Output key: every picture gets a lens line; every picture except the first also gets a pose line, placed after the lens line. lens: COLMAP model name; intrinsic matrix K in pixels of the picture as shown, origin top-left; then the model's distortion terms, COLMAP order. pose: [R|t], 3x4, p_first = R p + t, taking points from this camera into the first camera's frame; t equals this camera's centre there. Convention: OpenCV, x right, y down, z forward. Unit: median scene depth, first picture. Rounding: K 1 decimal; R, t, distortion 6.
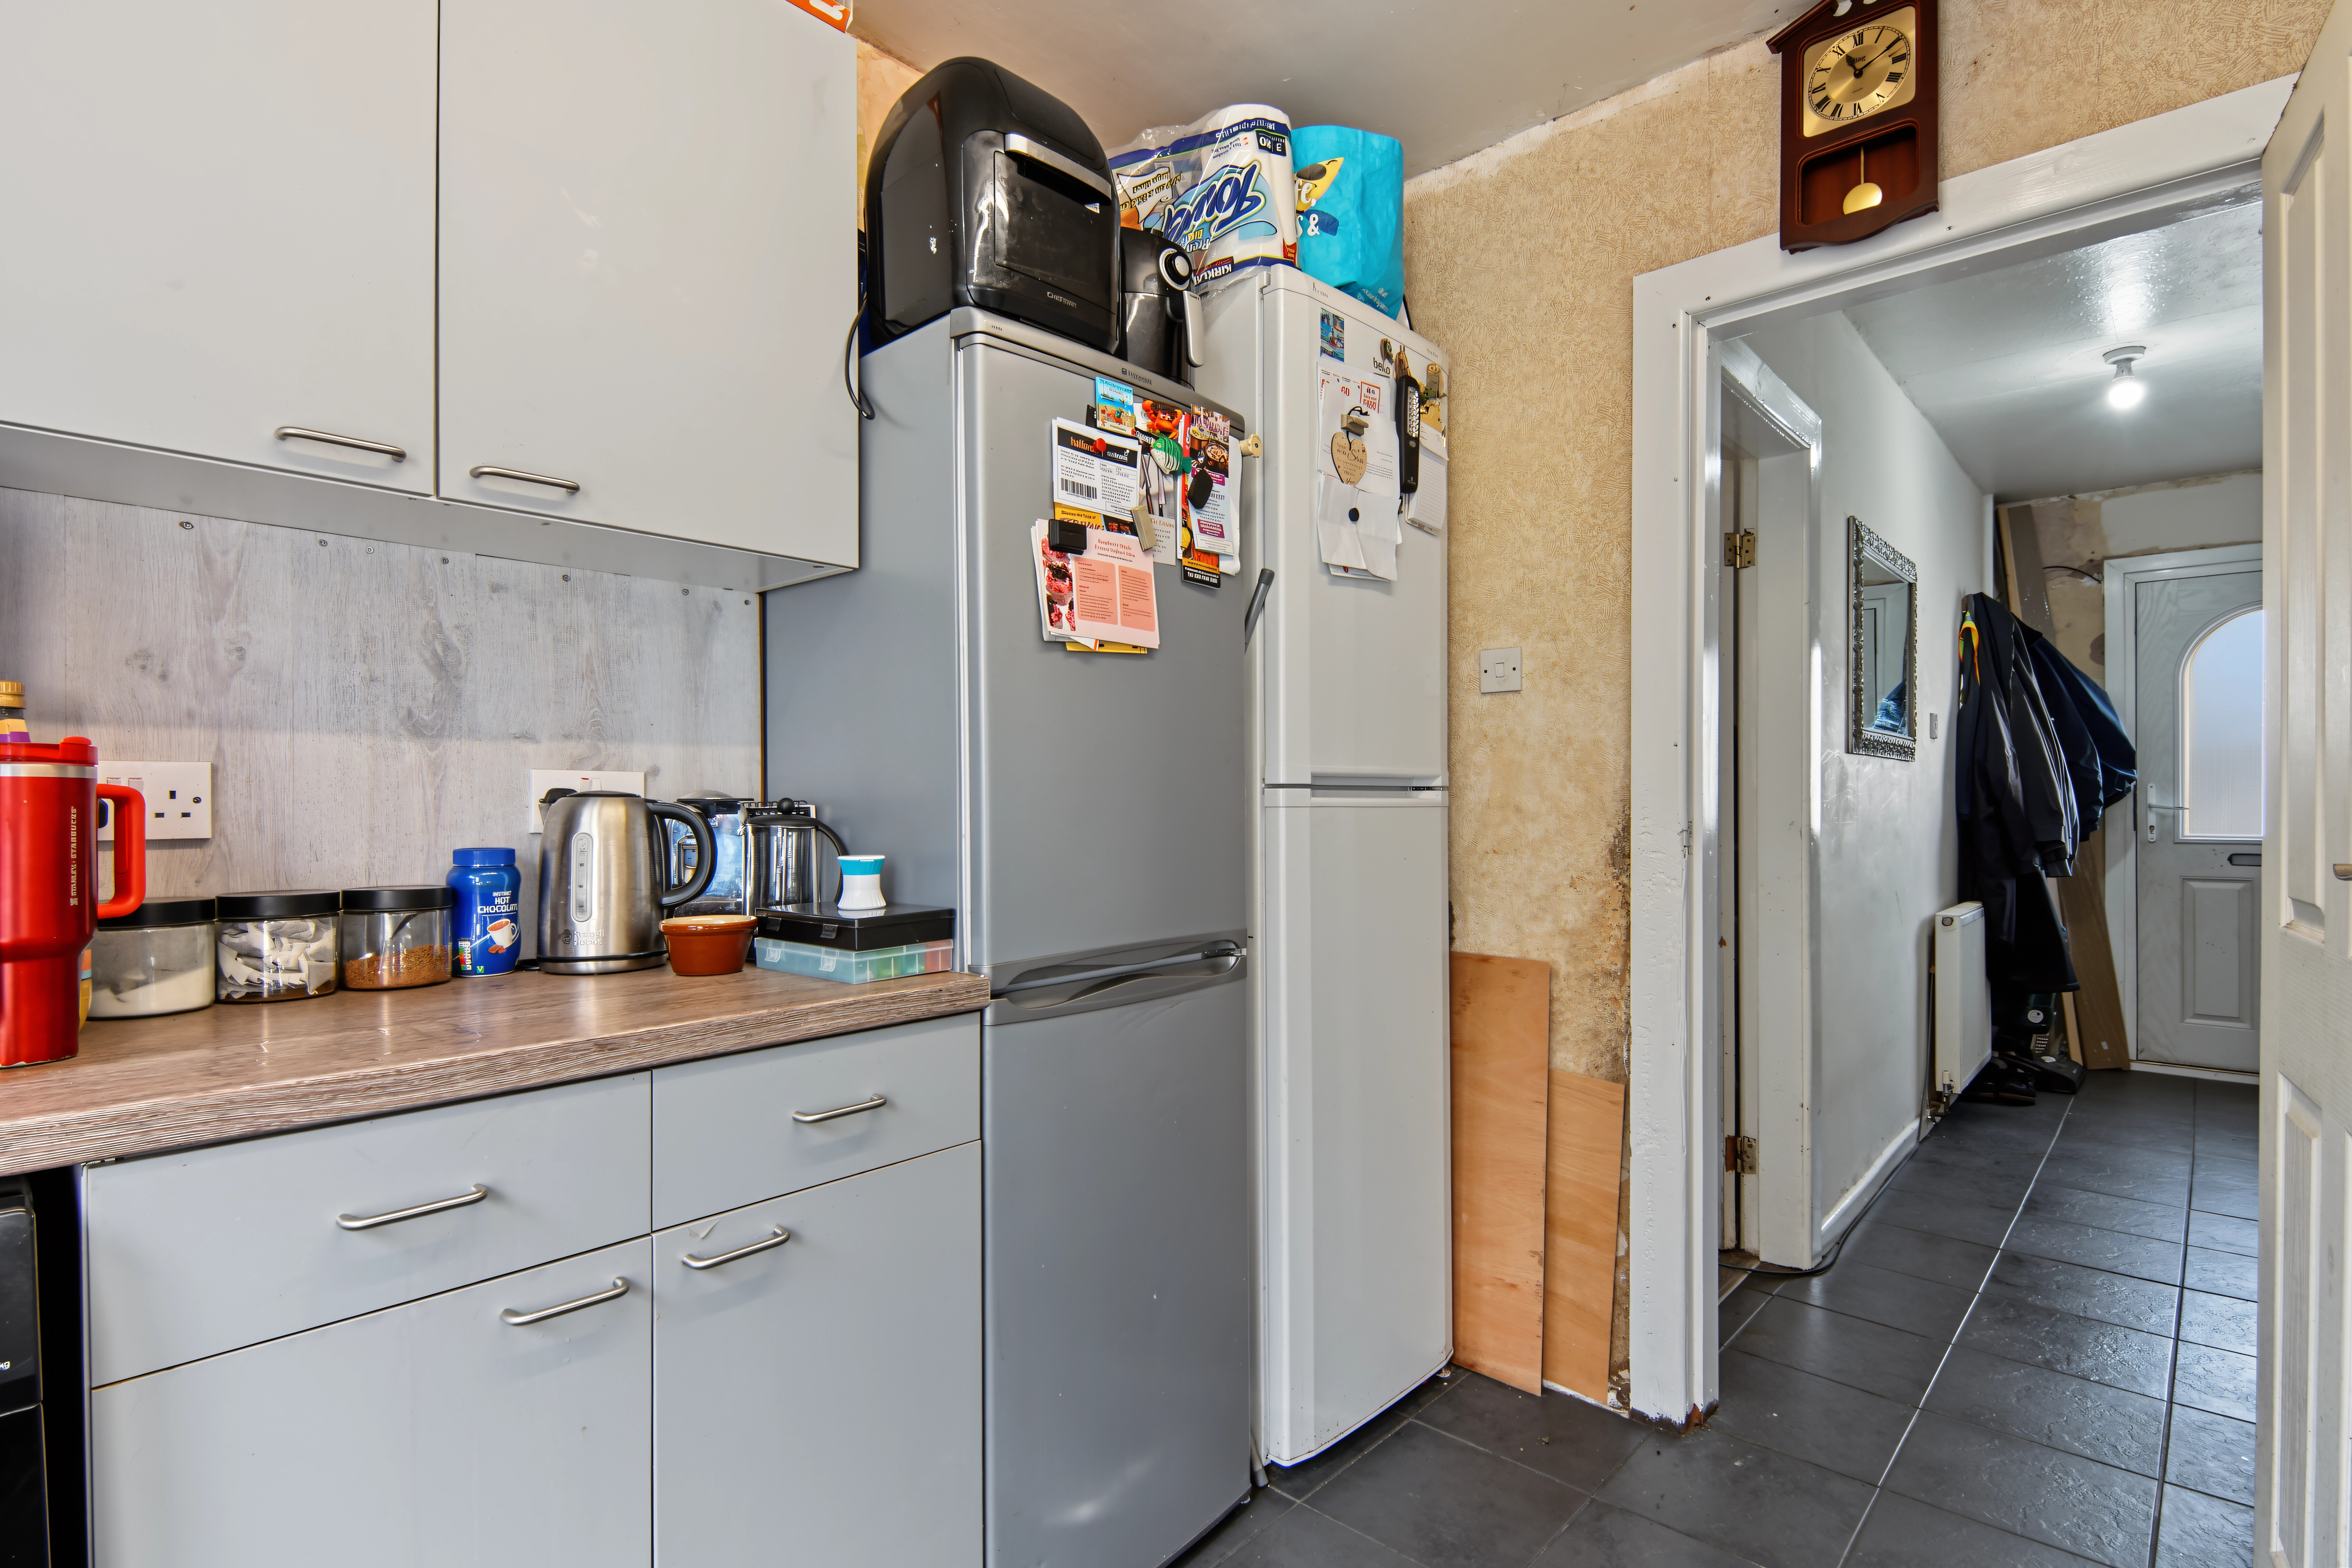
lens RADIAL K [[1135.5, 0, 1190.8], [0, 1135.5, 799.2], [0, 0, 1]] dist [0.006204, -0.000169]
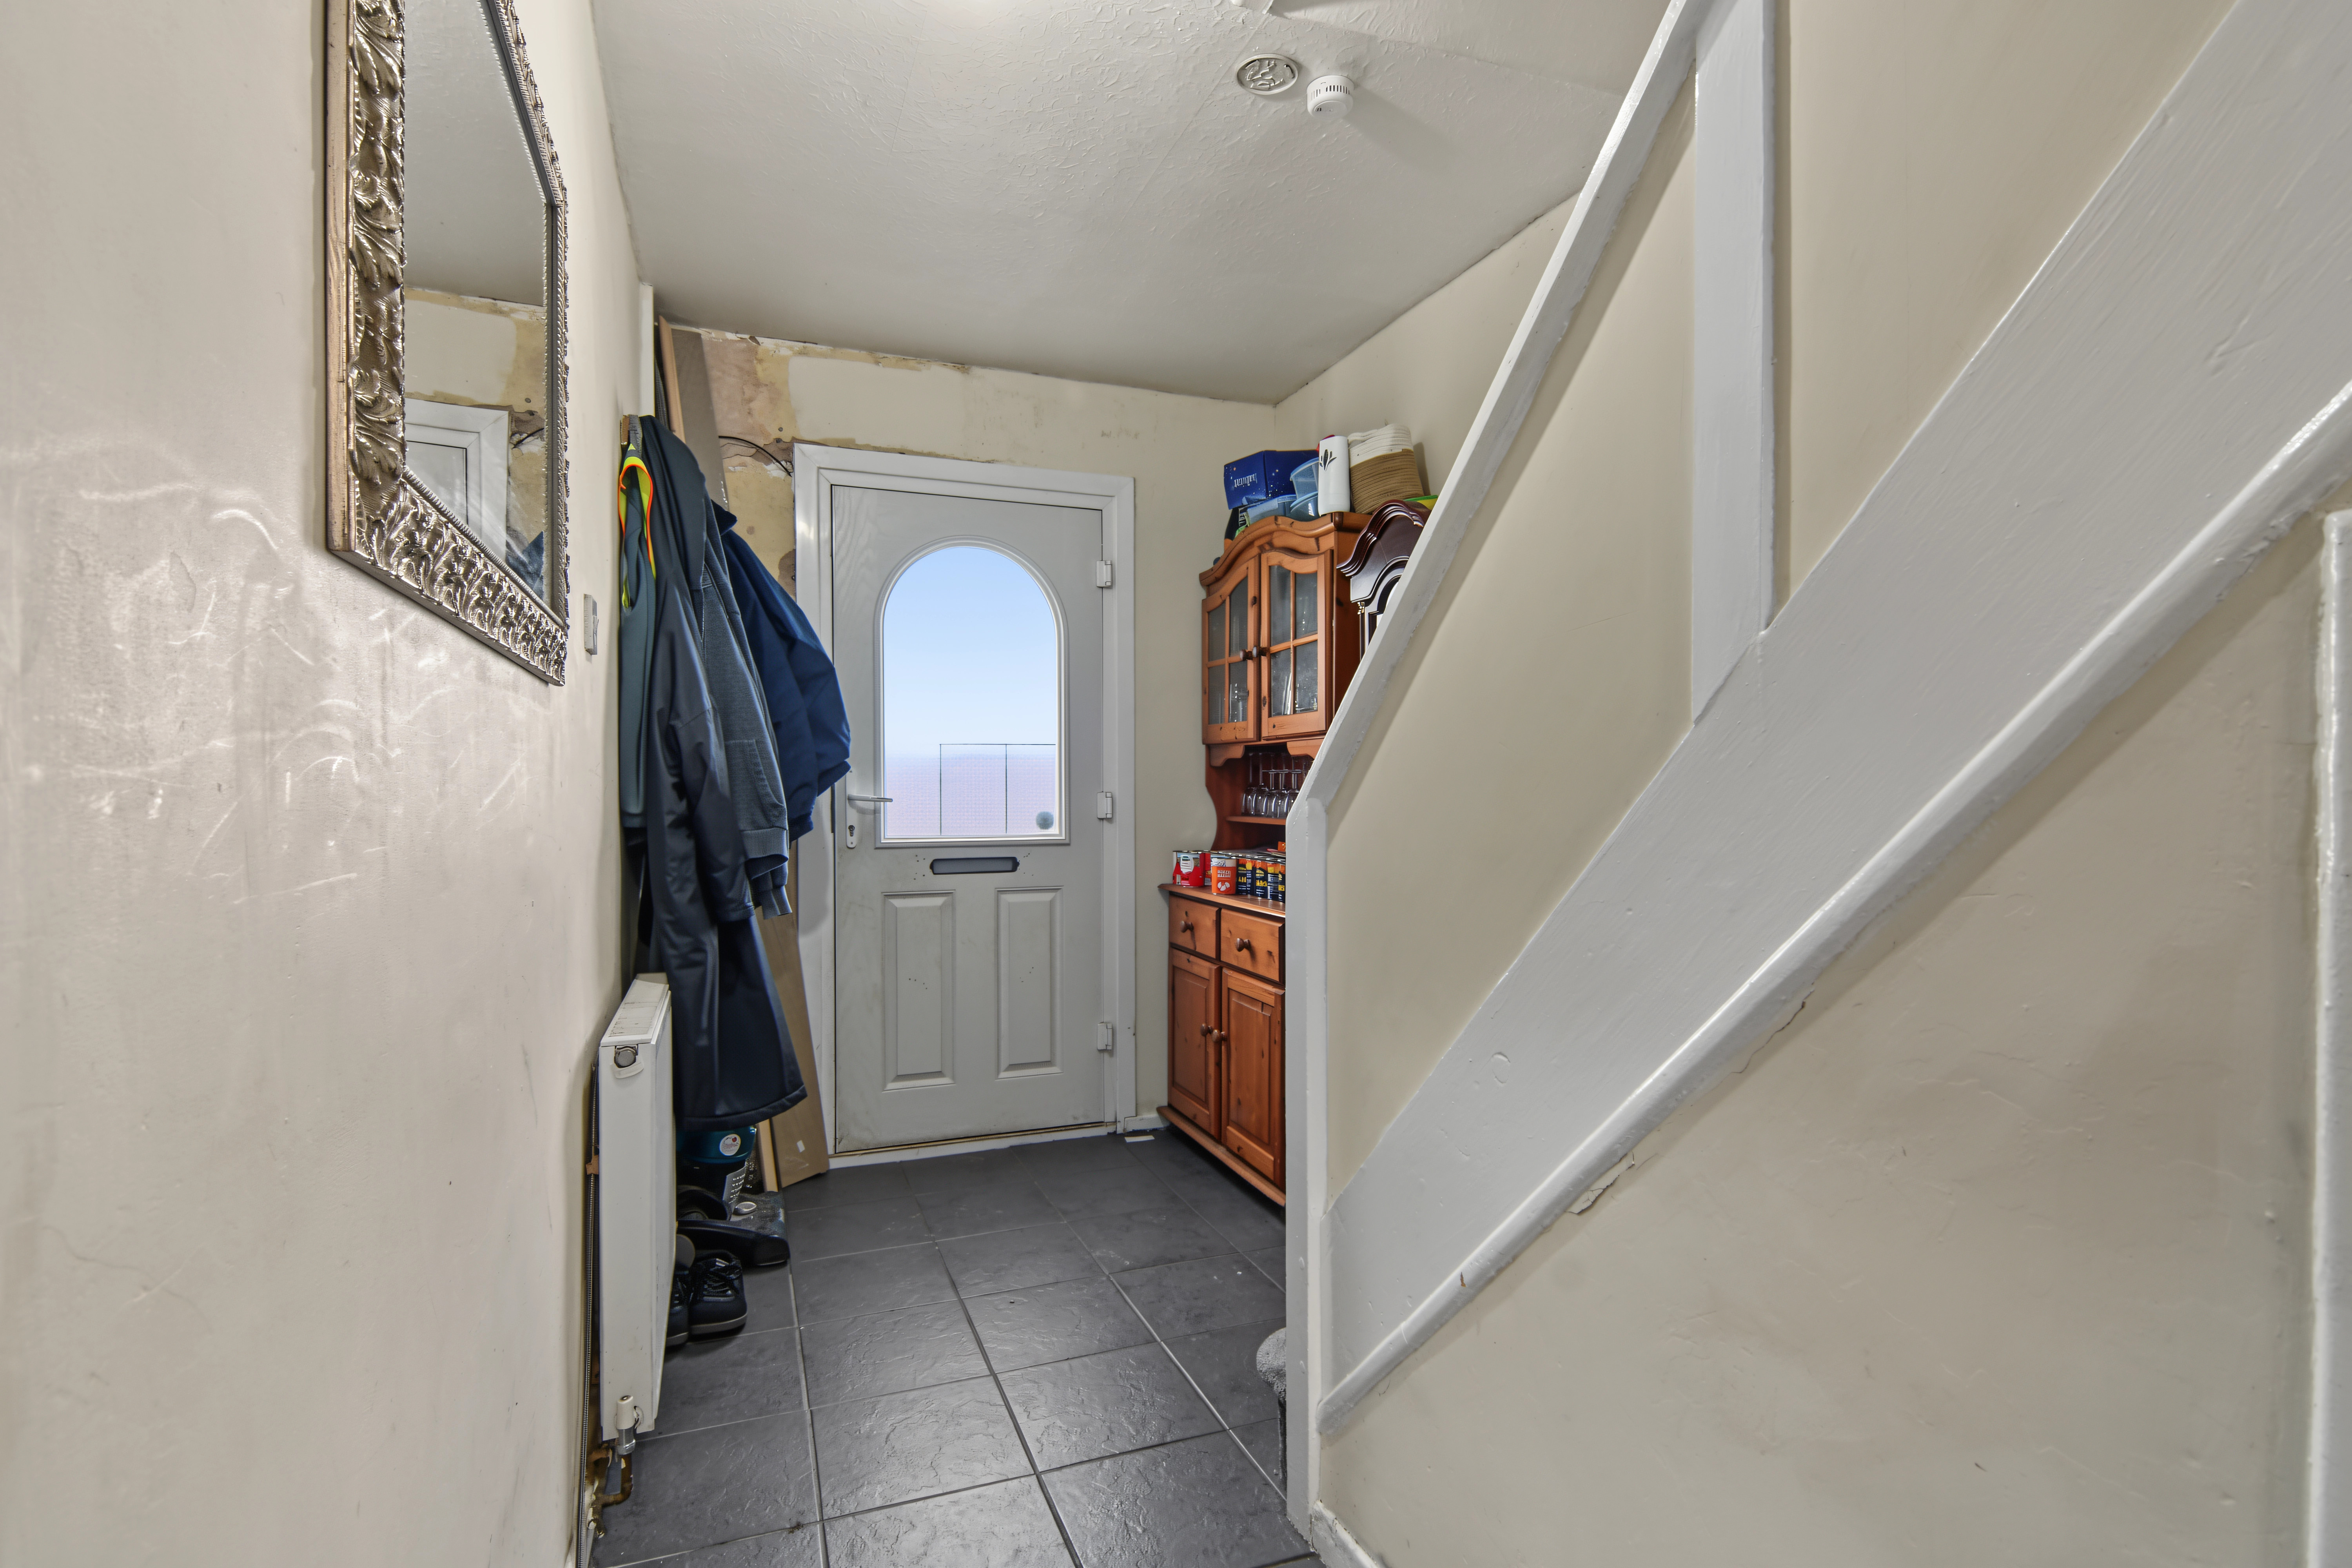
lens RADIAL K [[1135.5, 0, 1192.5], [0, 1135.5, 794.6], [0, 0, 1]] dist [0.006204, -0.000169]
pose [[0.442244, -0.003723, 0.896887, 0.305134], [0.004791, 0.999987, 0.001789, 0.003833], [-0.896882, 0.003506, 0.442256, 0.506985]]
